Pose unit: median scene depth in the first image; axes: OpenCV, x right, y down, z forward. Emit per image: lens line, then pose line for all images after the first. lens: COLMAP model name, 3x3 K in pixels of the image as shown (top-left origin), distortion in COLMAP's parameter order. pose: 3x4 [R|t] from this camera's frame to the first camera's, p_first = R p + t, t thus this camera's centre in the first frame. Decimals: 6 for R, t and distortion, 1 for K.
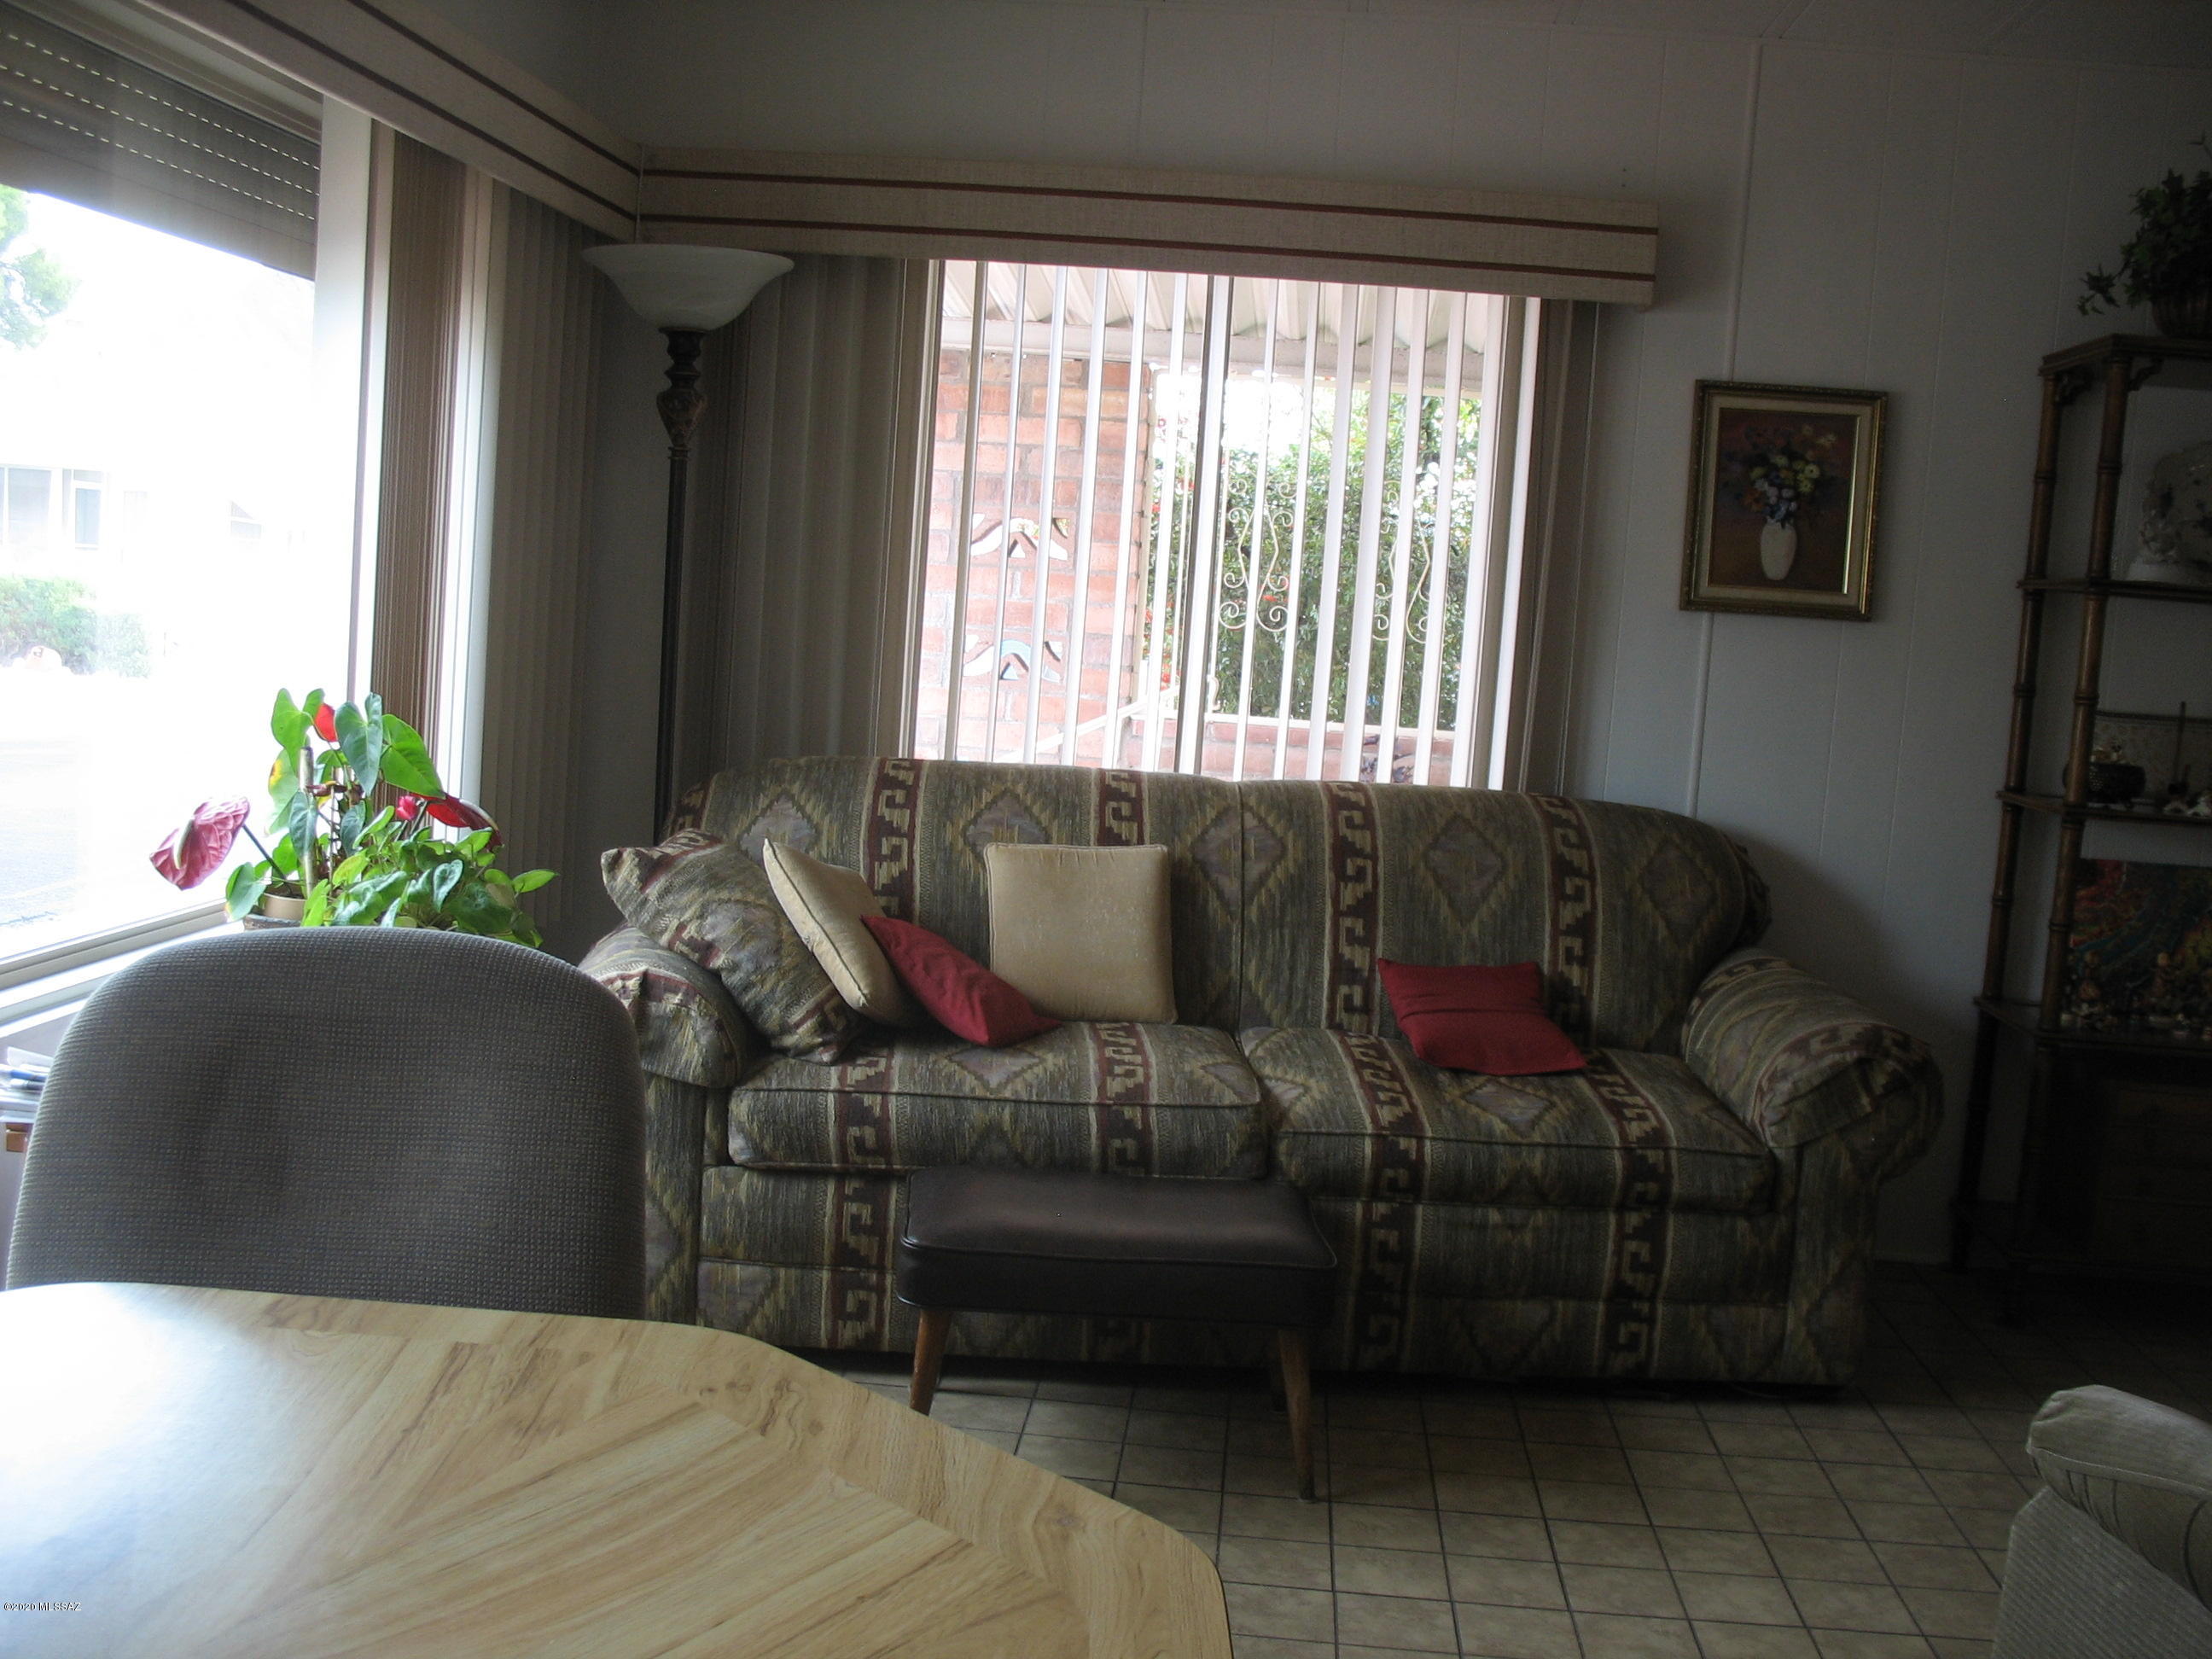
lens RADIAL K [[2318.4, 0, 1111.6], [0, 2318.4, 839.1], [0, 0, 1]] dist [-0.185660, 0.207084]
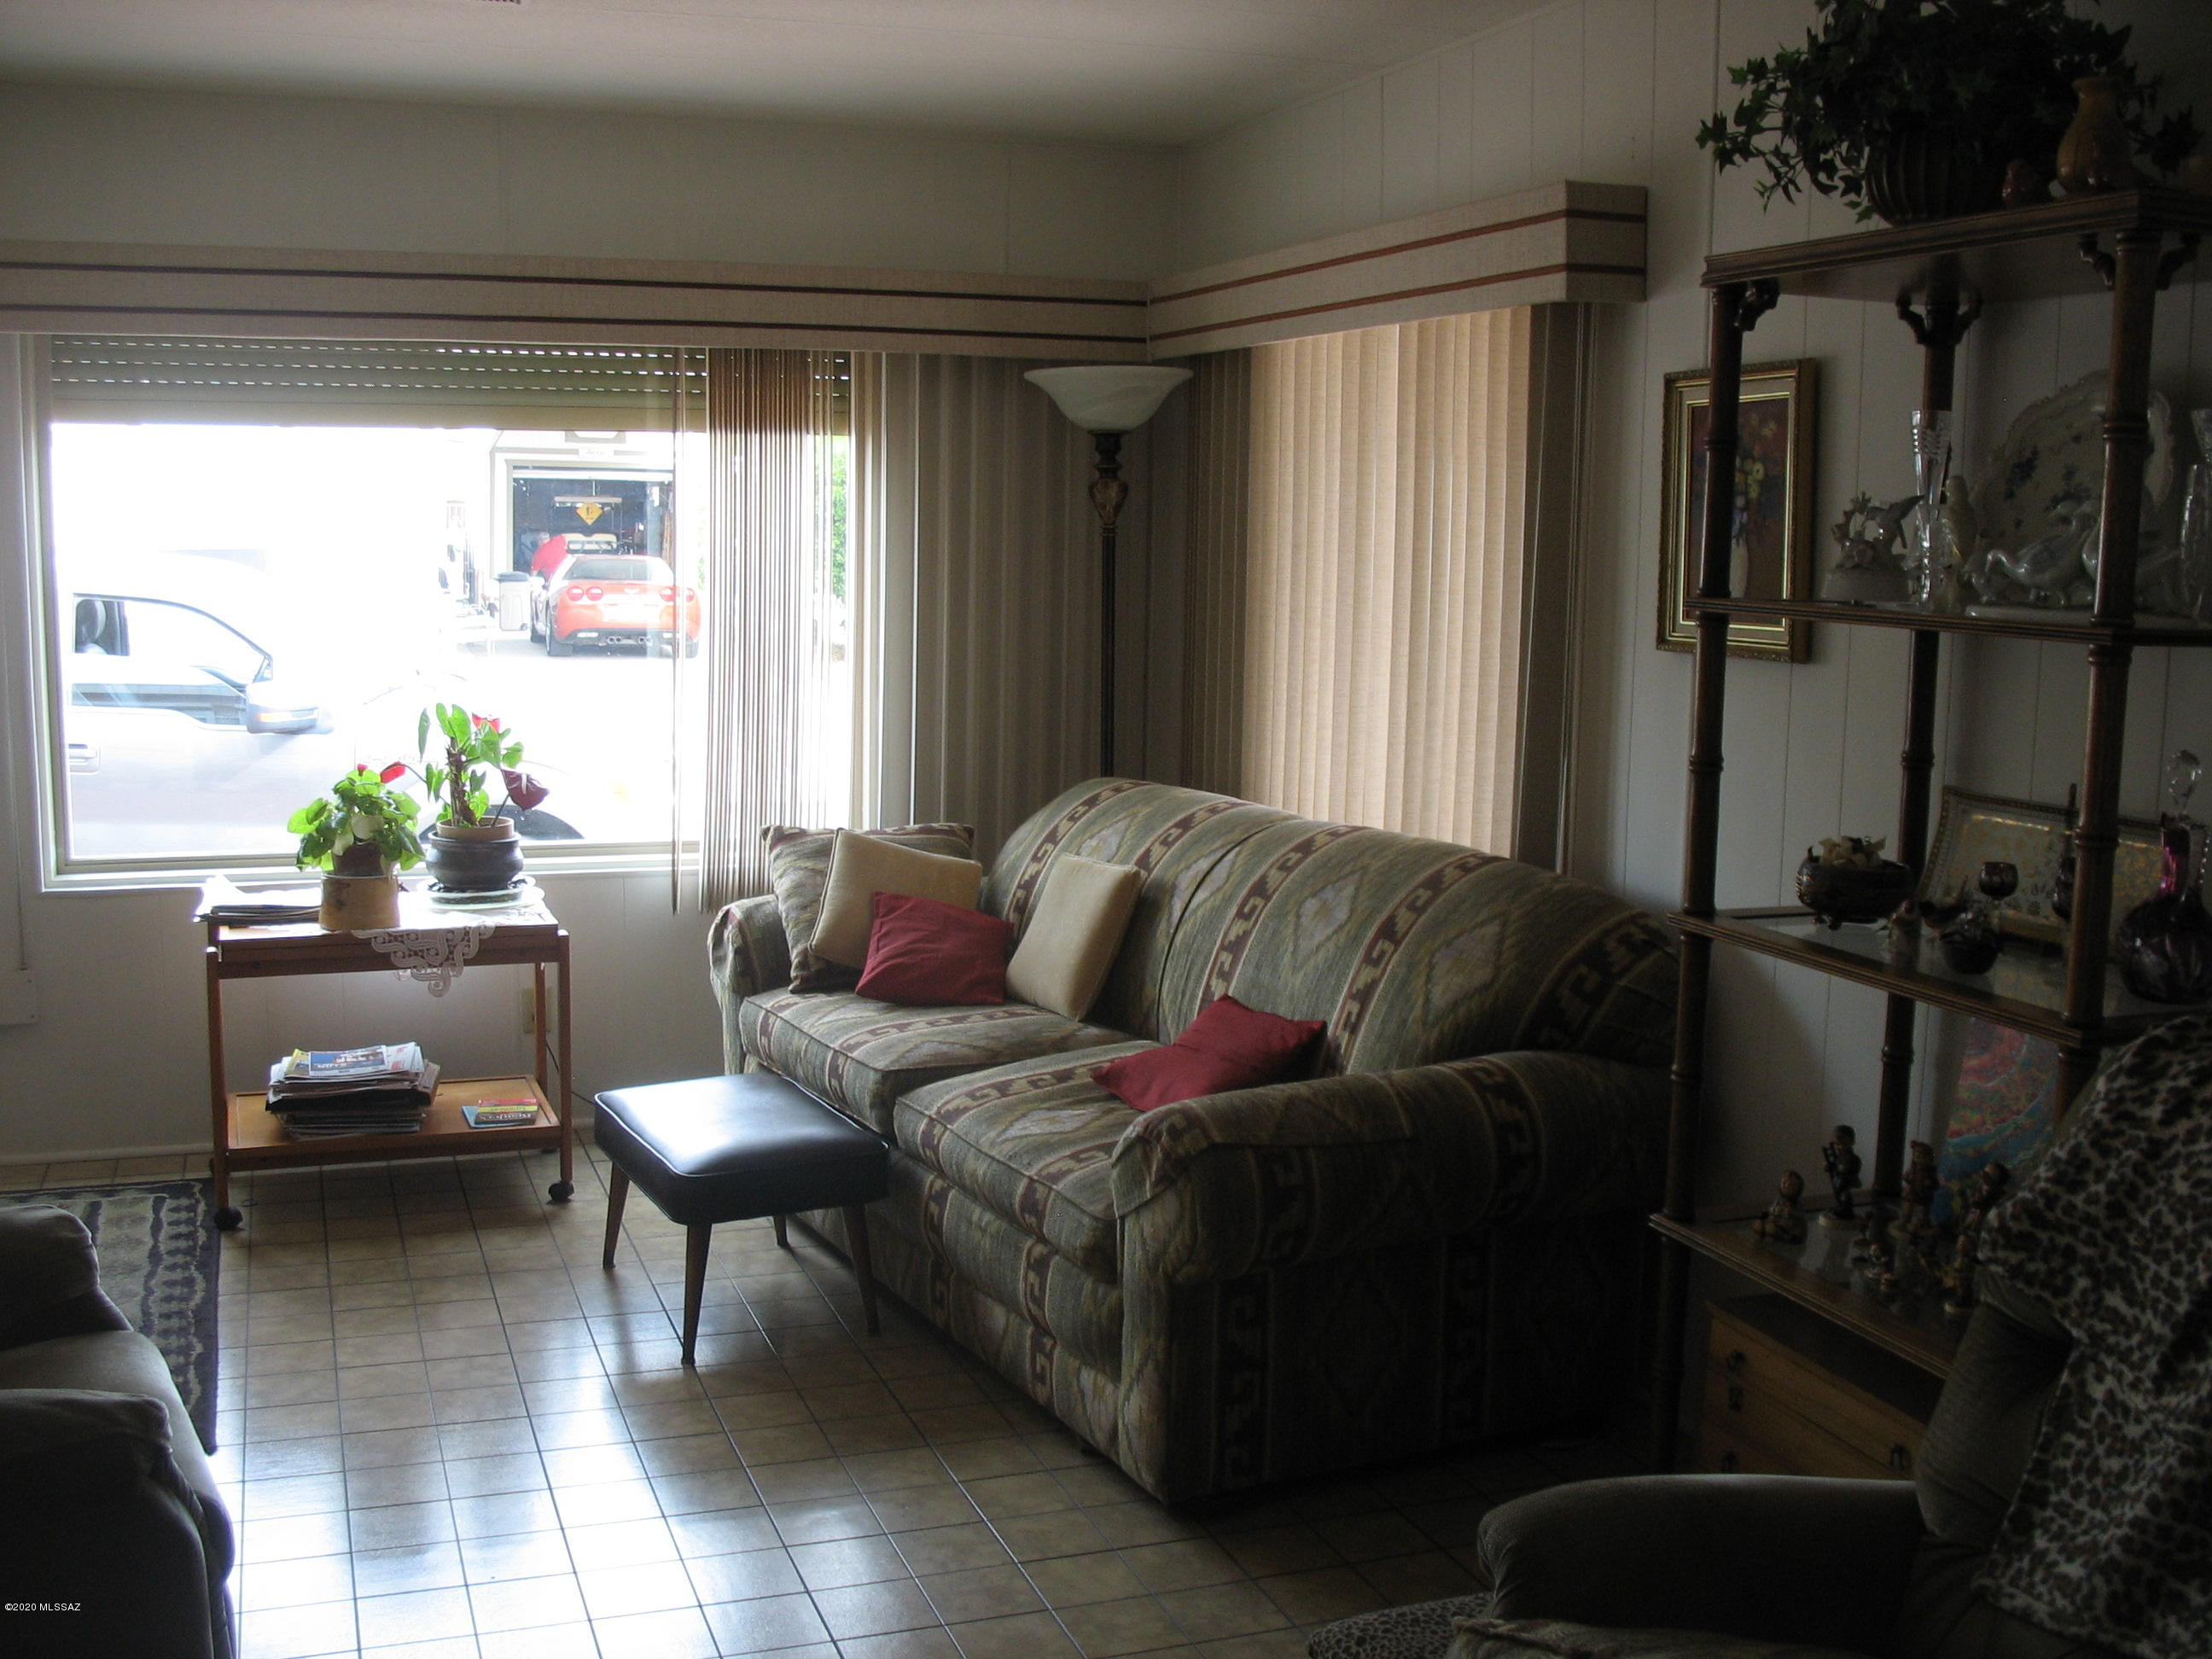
lens RADIAL K [[2318.4, 0, 1111.6], [0, 2318.4, 839.1], [0, 0, 1]] dist [-0.185660, 0.207084]
pose [[0.412654, 0.066319, -0.908470, 0.966700], [-0.090129, 0.995425, 0.031728, -0.042057], [0.906418, 0.068787, 0.416743, 0.496622]]
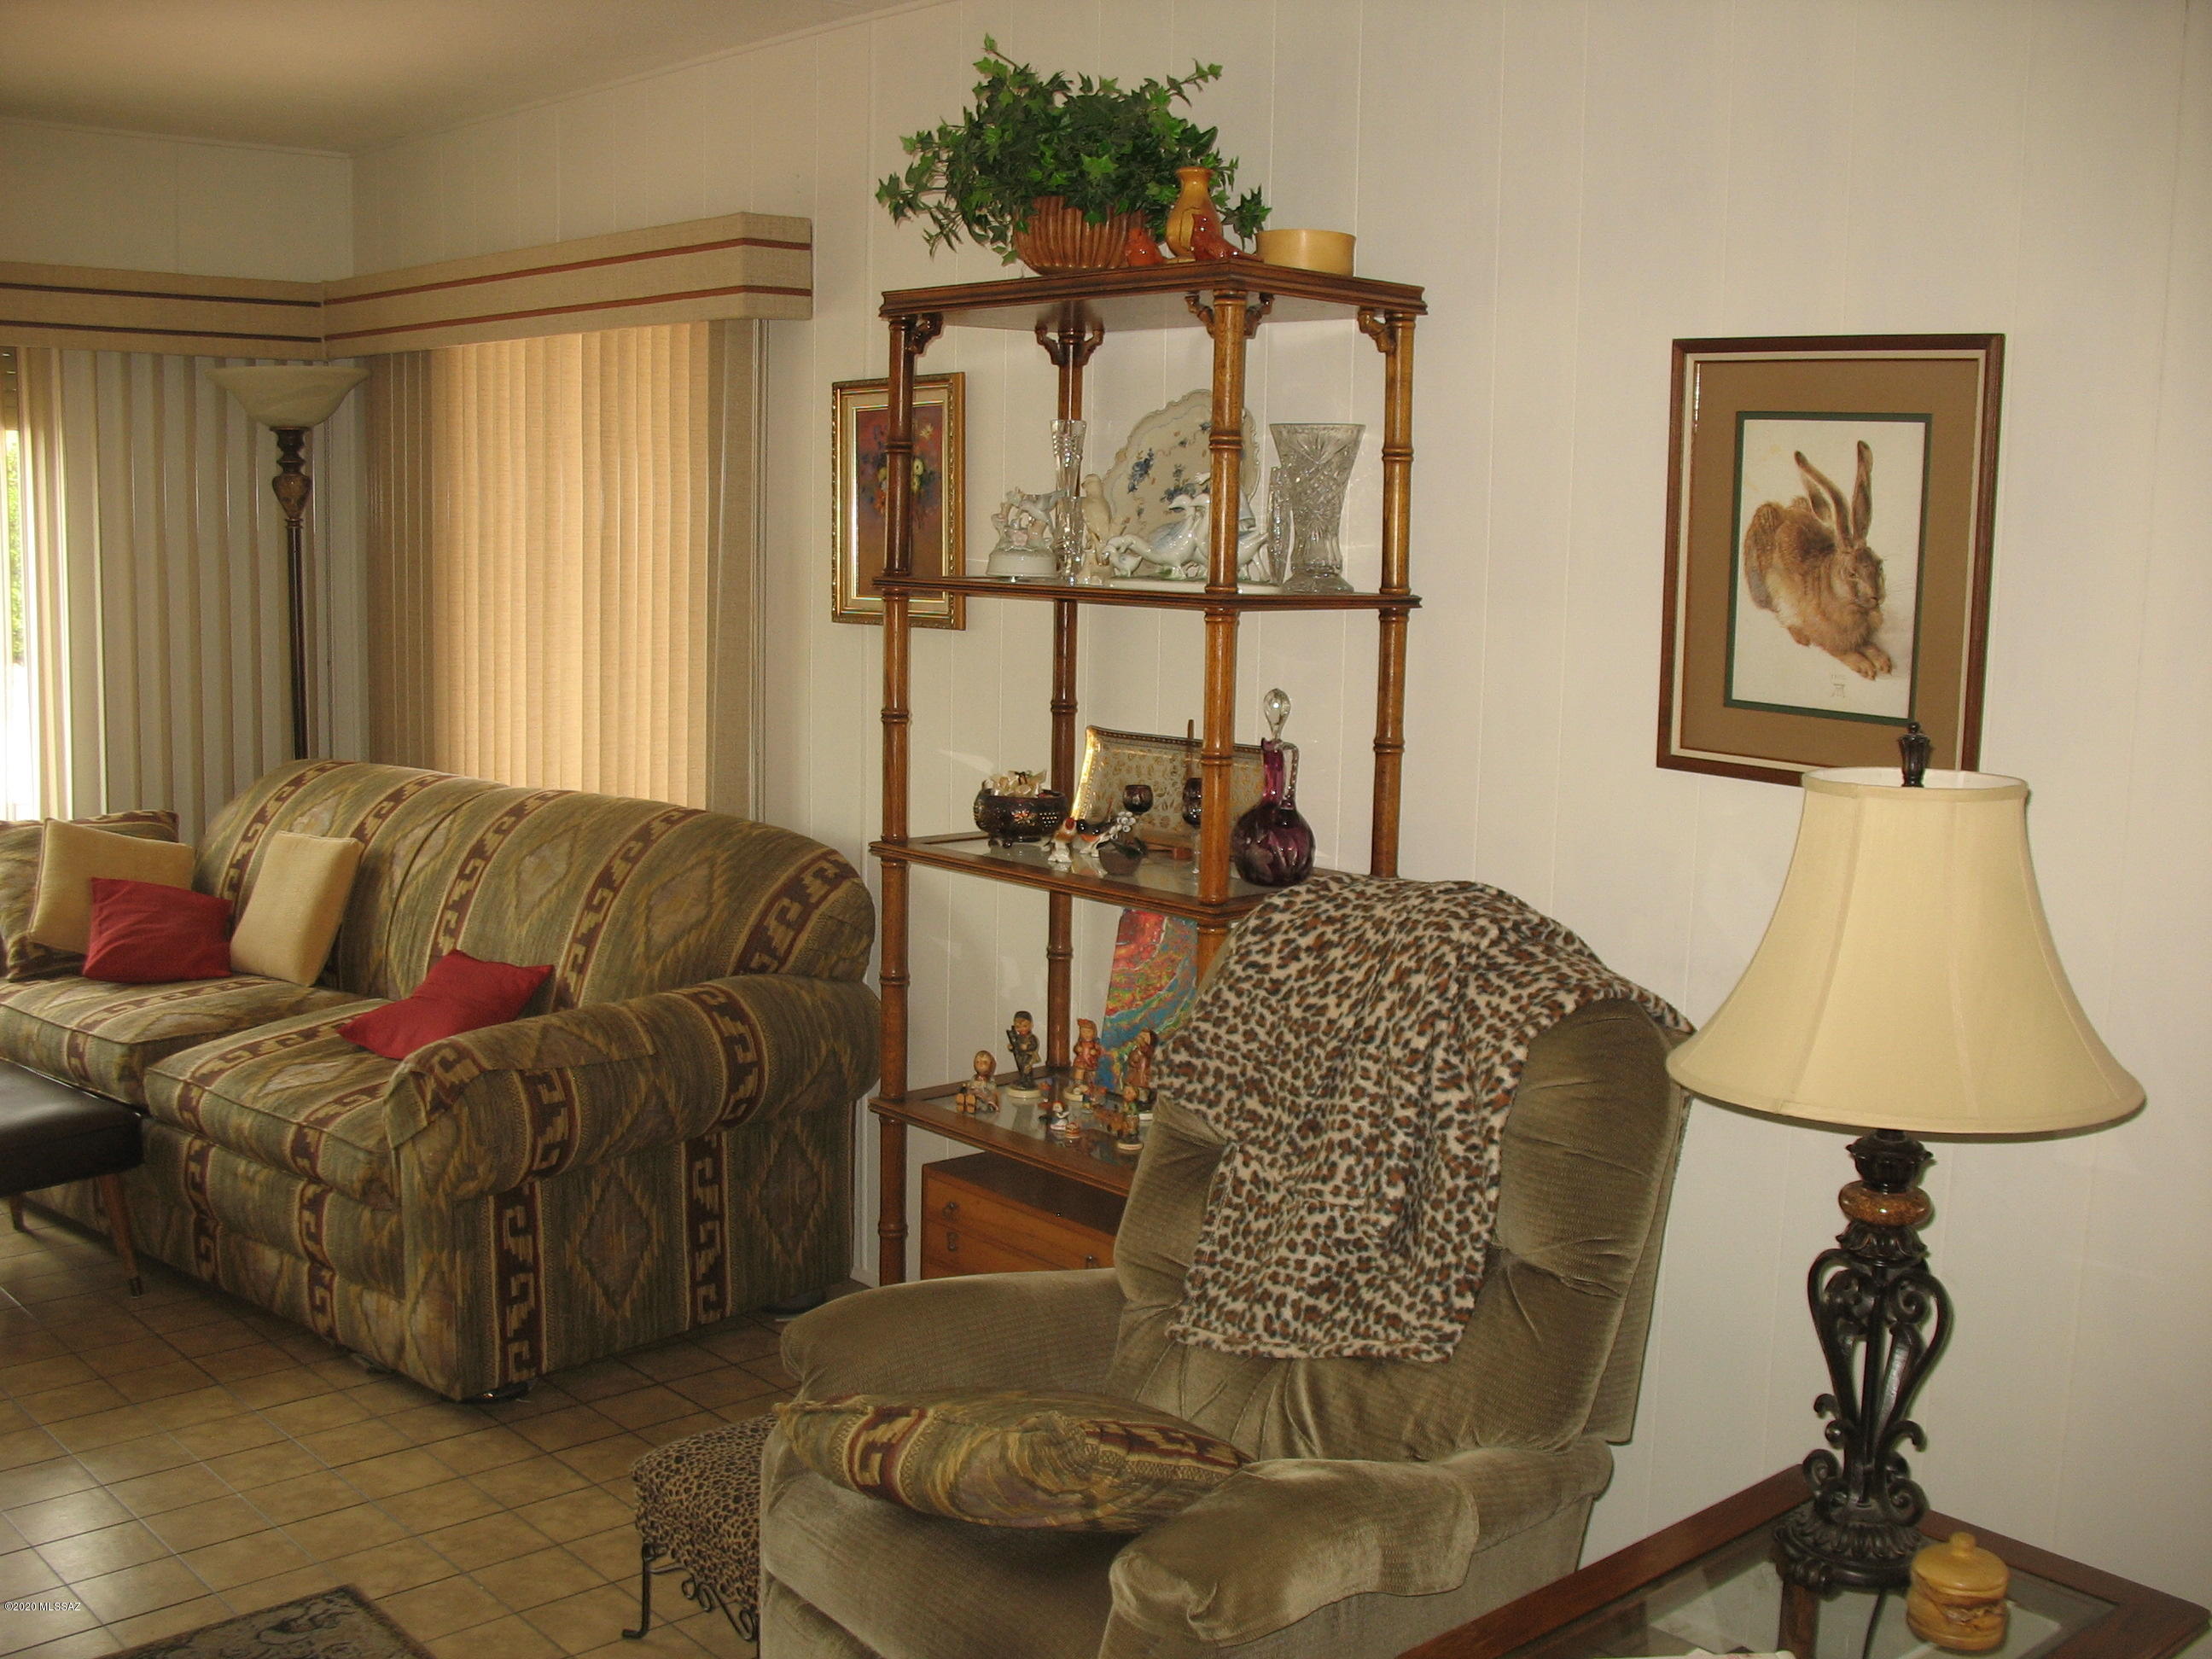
lens RADIAL K [[2318.4, 0, 1111.6], [0, 2318.4, 839.1], [0, 0, 1]] dist [-0.185660, 0.207084]
pose [[0.726927, 0.043880, -0.685311, 1.041263], [-0.046757, 0.998803, 0.014356, -0.030083], [0.685121, 0.021607, 0.728109, 0.393061]]
